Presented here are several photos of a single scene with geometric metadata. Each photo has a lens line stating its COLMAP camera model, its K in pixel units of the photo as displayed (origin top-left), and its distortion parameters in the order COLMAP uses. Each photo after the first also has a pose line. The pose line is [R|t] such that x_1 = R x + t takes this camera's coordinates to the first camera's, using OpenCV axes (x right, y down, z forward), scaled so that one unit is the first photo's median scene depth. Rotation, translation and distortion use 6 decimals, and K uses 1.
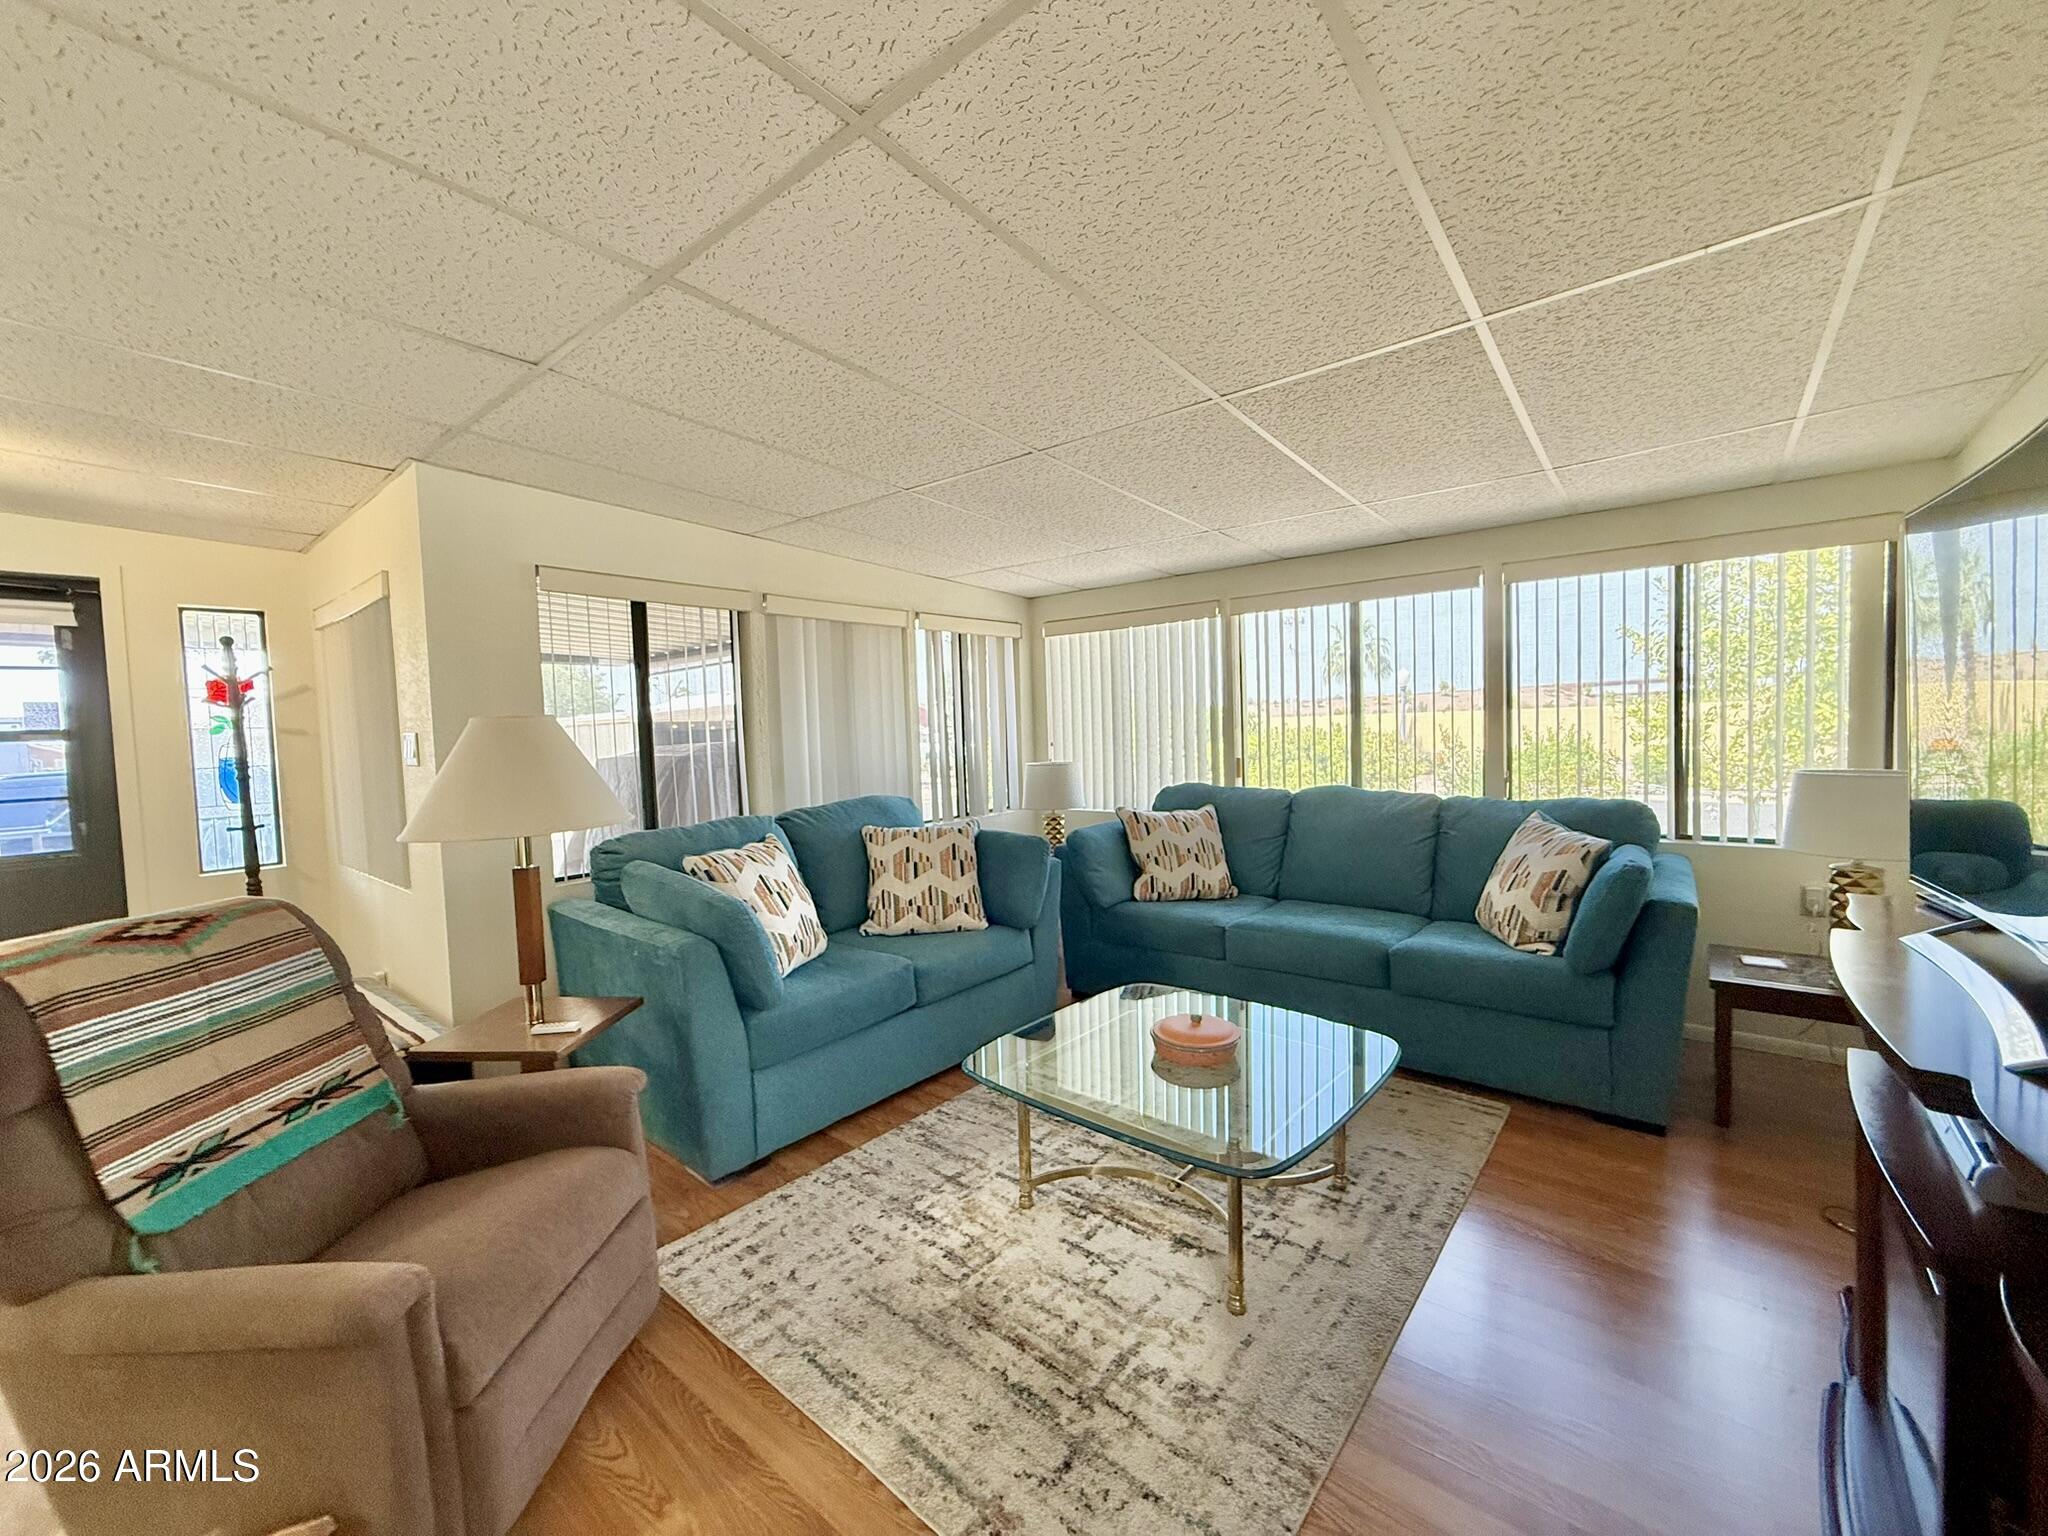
lens RADIAL K [[818.9, 0, 1030.7], [0, 818.9, 767.0], [0, 0, 1]] dist [0.001996, -0.000297]
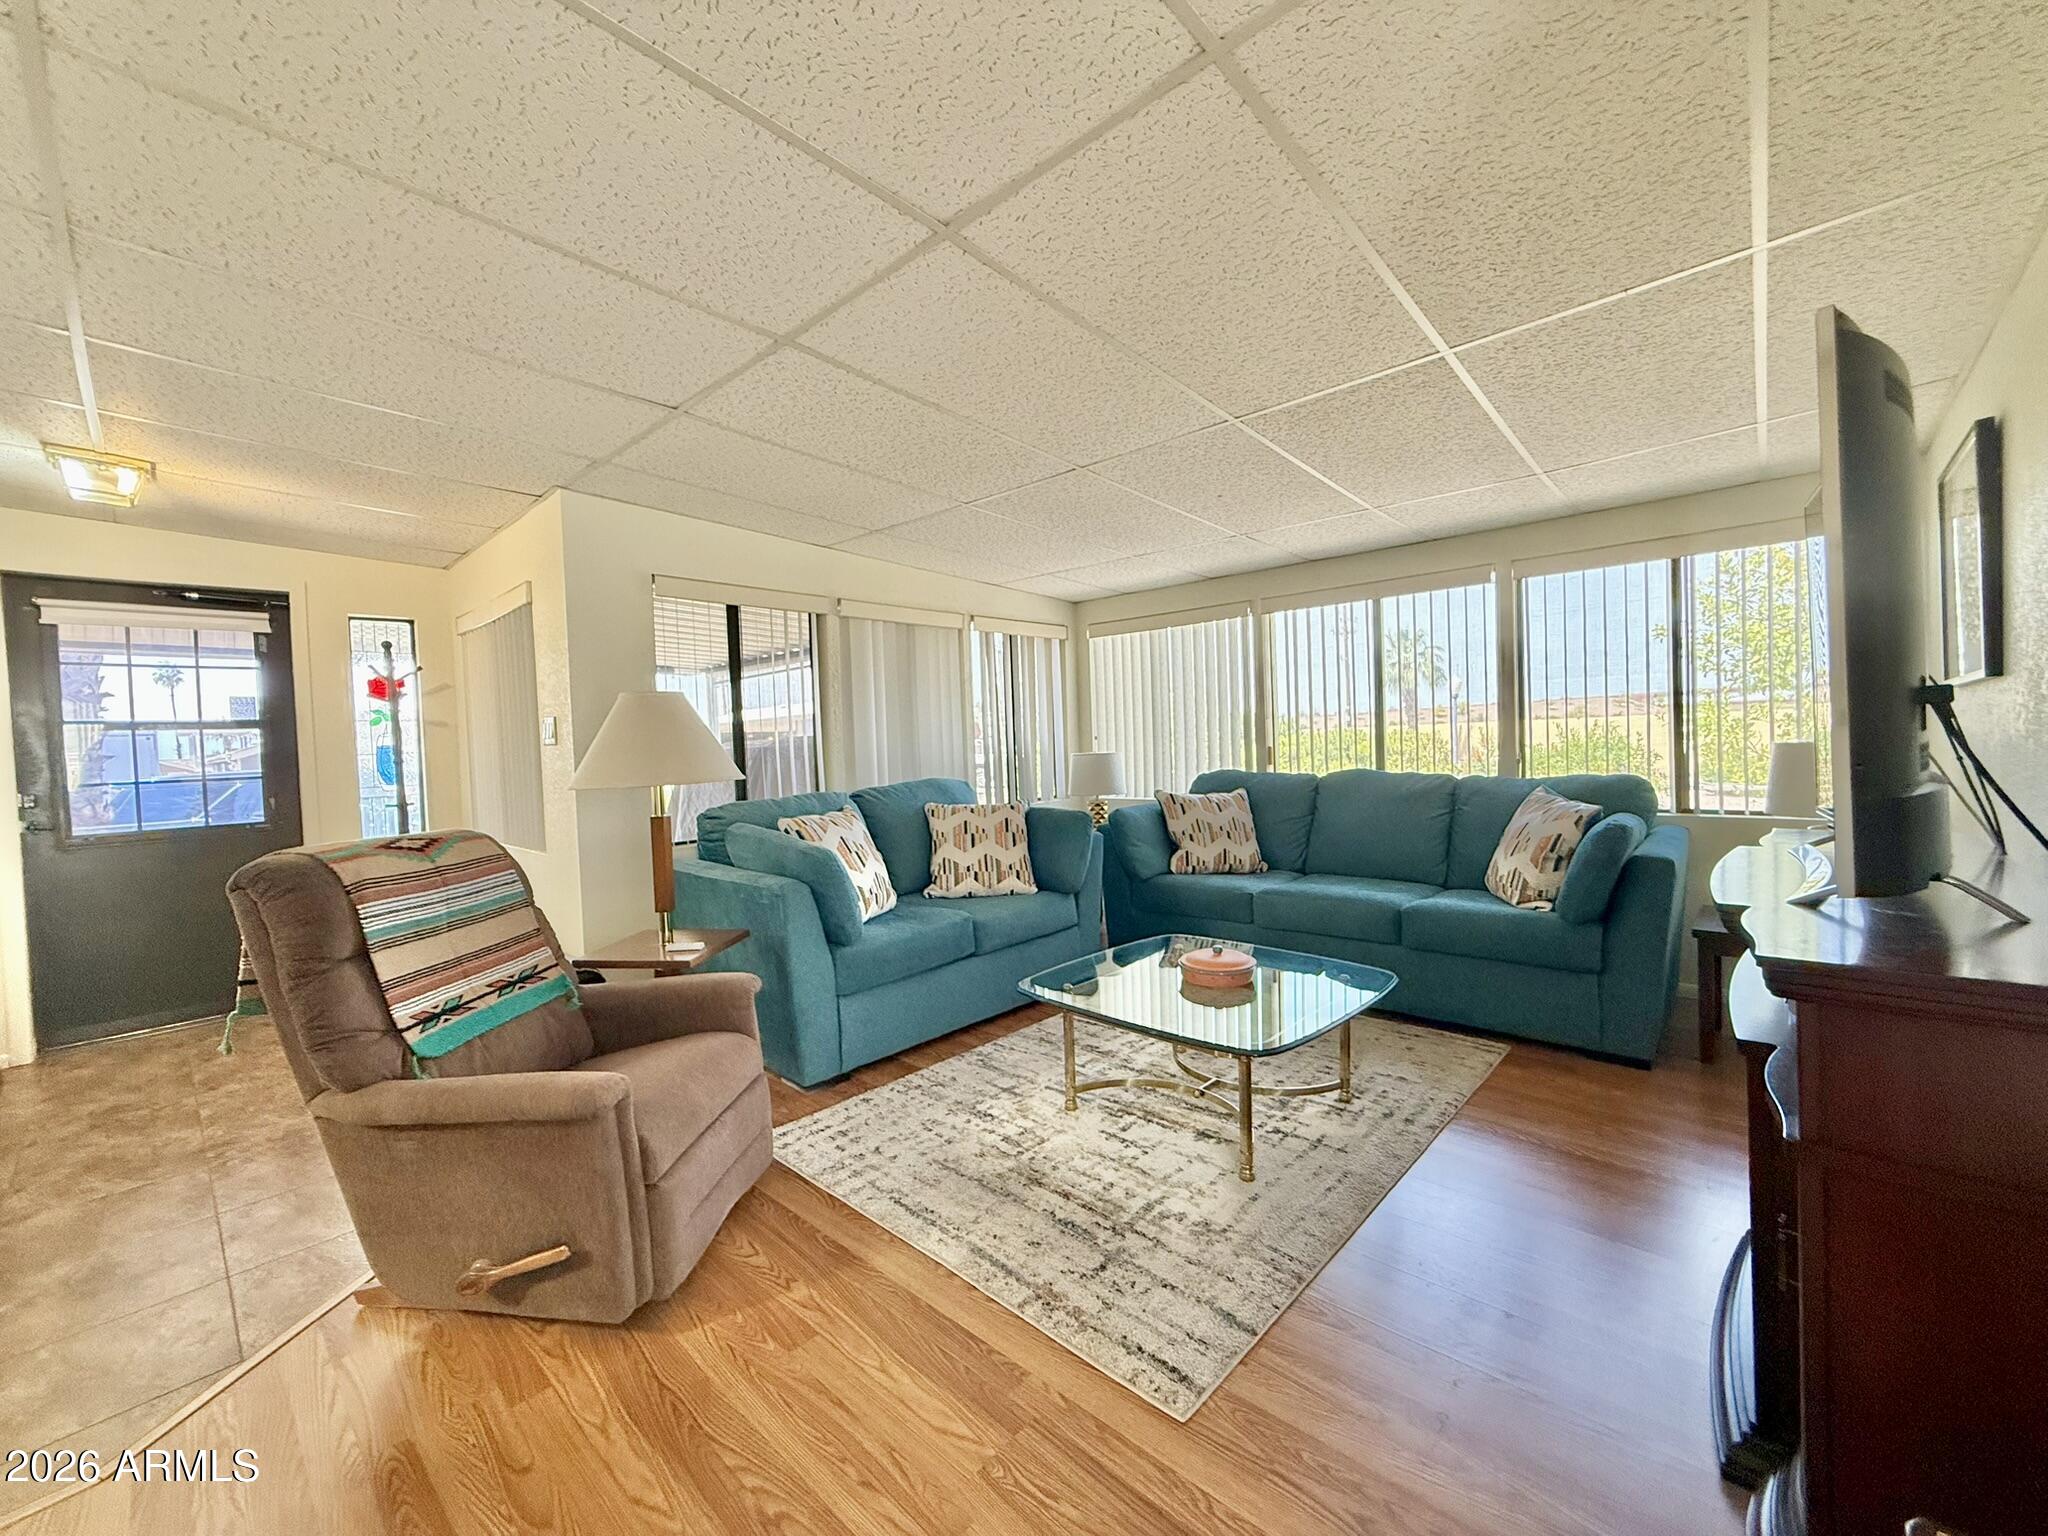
lens RADIAL K [[823.3, 0, 1029.3], [0, 823.3, 766.2], [0, 0, 1]] dist [0.001489, 0.000710]
pose [[0.998261, -0.001905, -0.058923, 0.003928], [0.000767, 0.999813, -0.019342, 0.054756], [0.058949, 0.019263, 0.998075, -0.147600]]
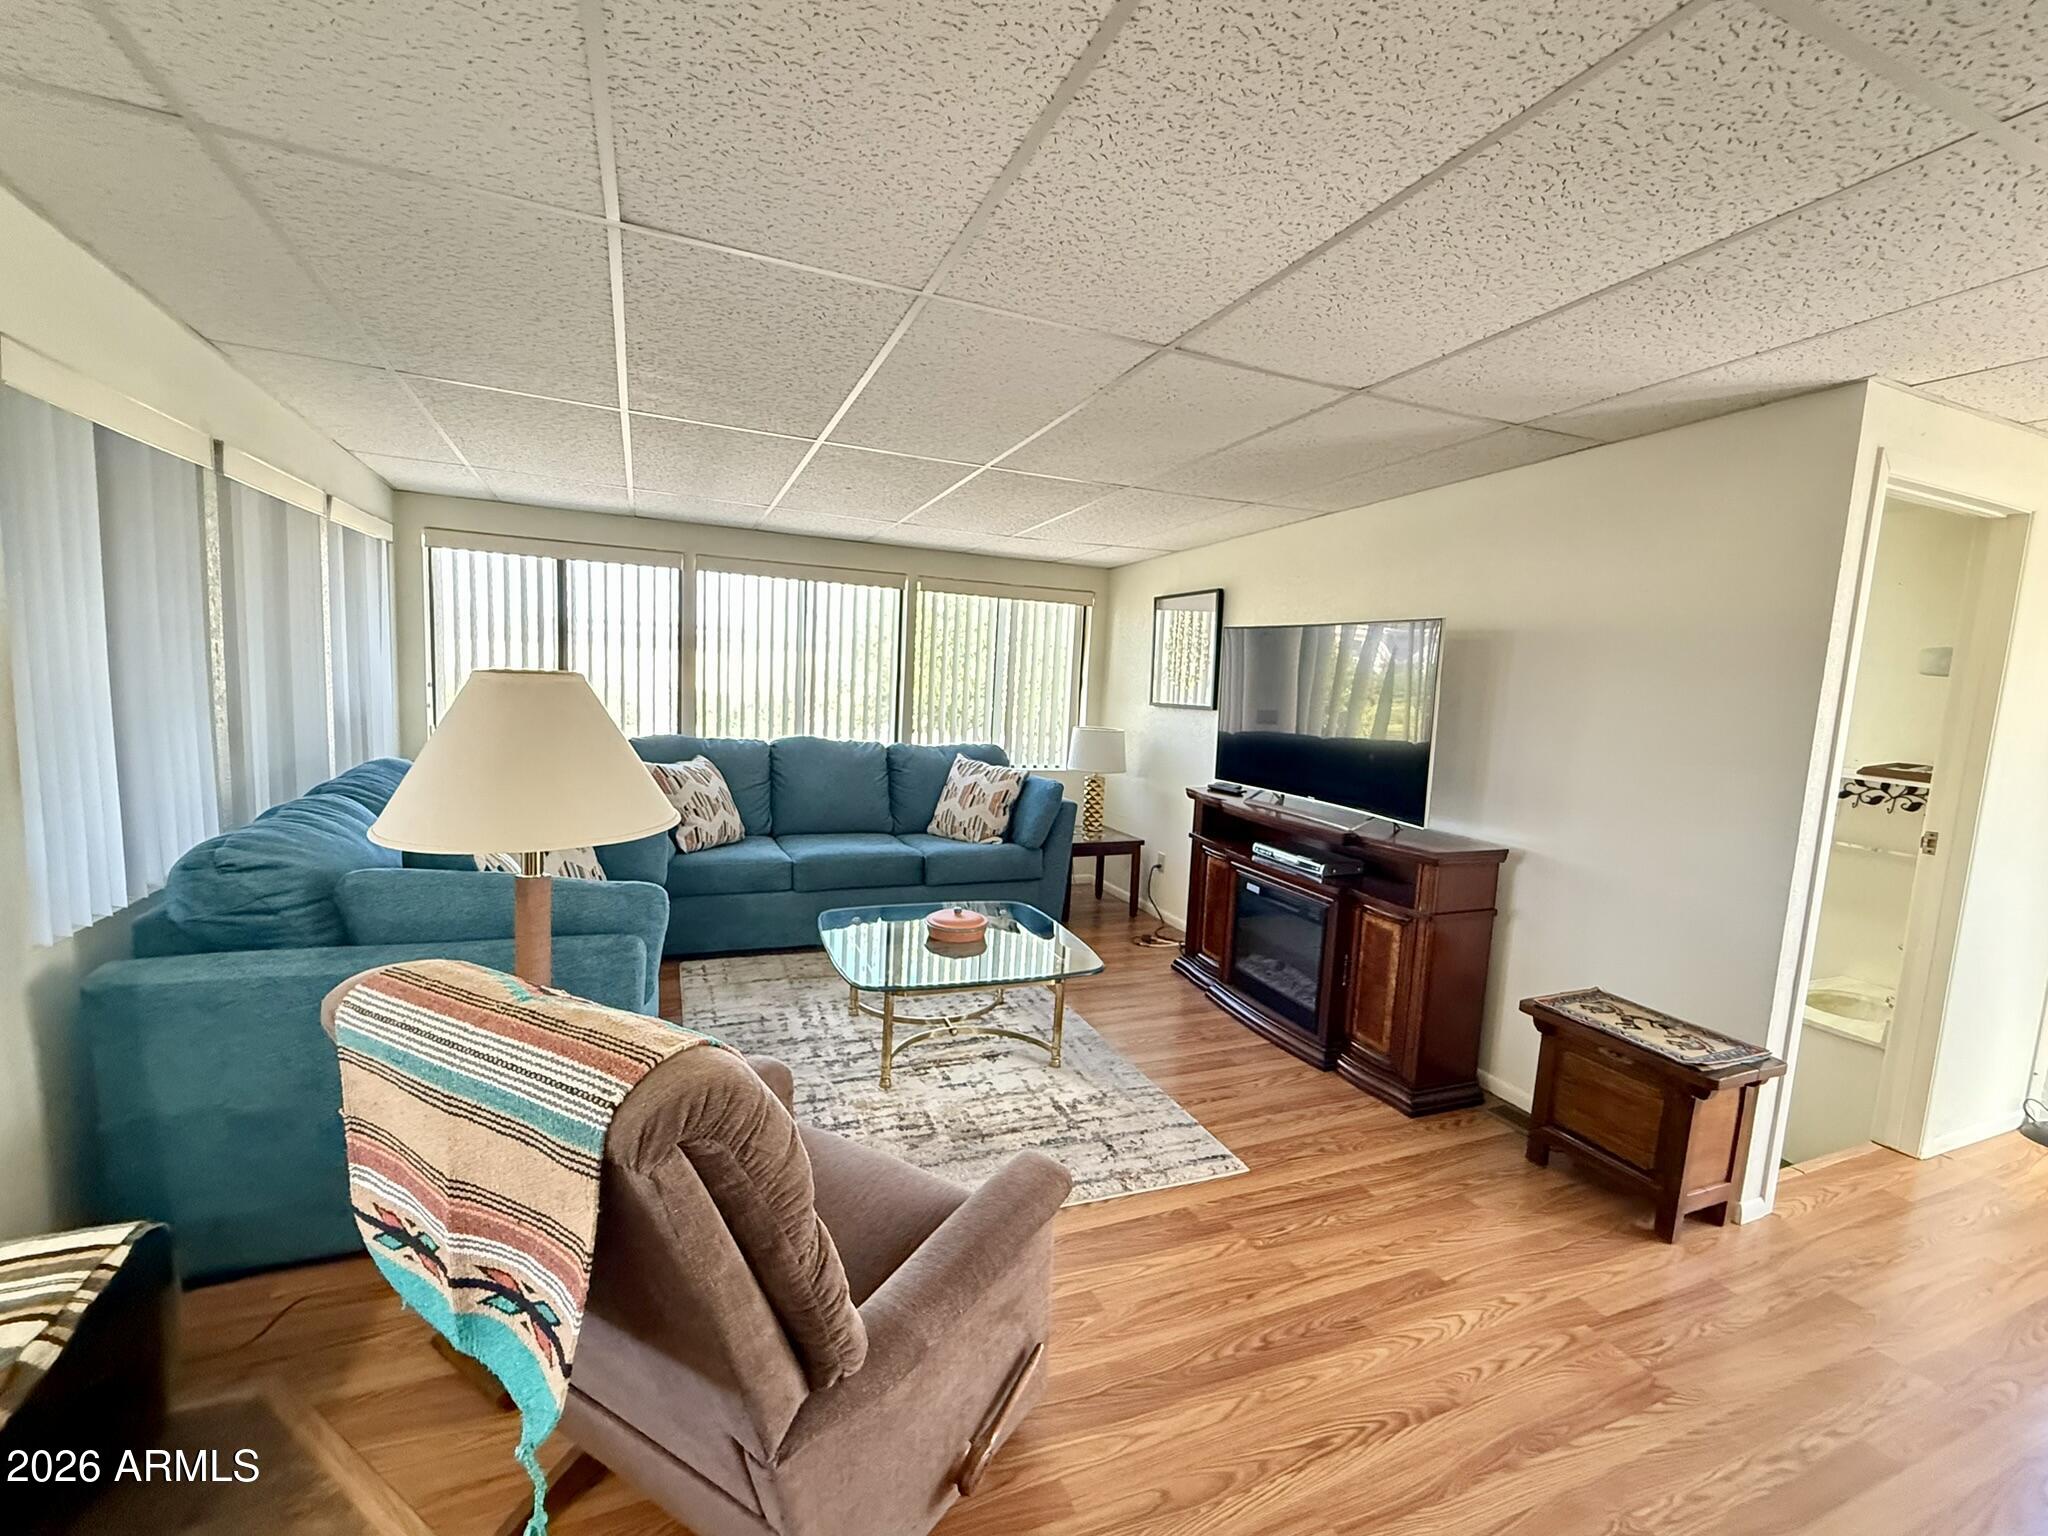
lens RADIAL K [[871.5, 0, 1029.6], [0, 871.5, 766.8], [0, 0, 1]] dist [-0.000037, -0.000121]
pose [[0.454469, -0.042773, 0.889735, -0.837700], [-0.024054, 0.997893, 0.060260, -0.024422], [-0.890438, -0.048788, 0.452483, 0.185763]]
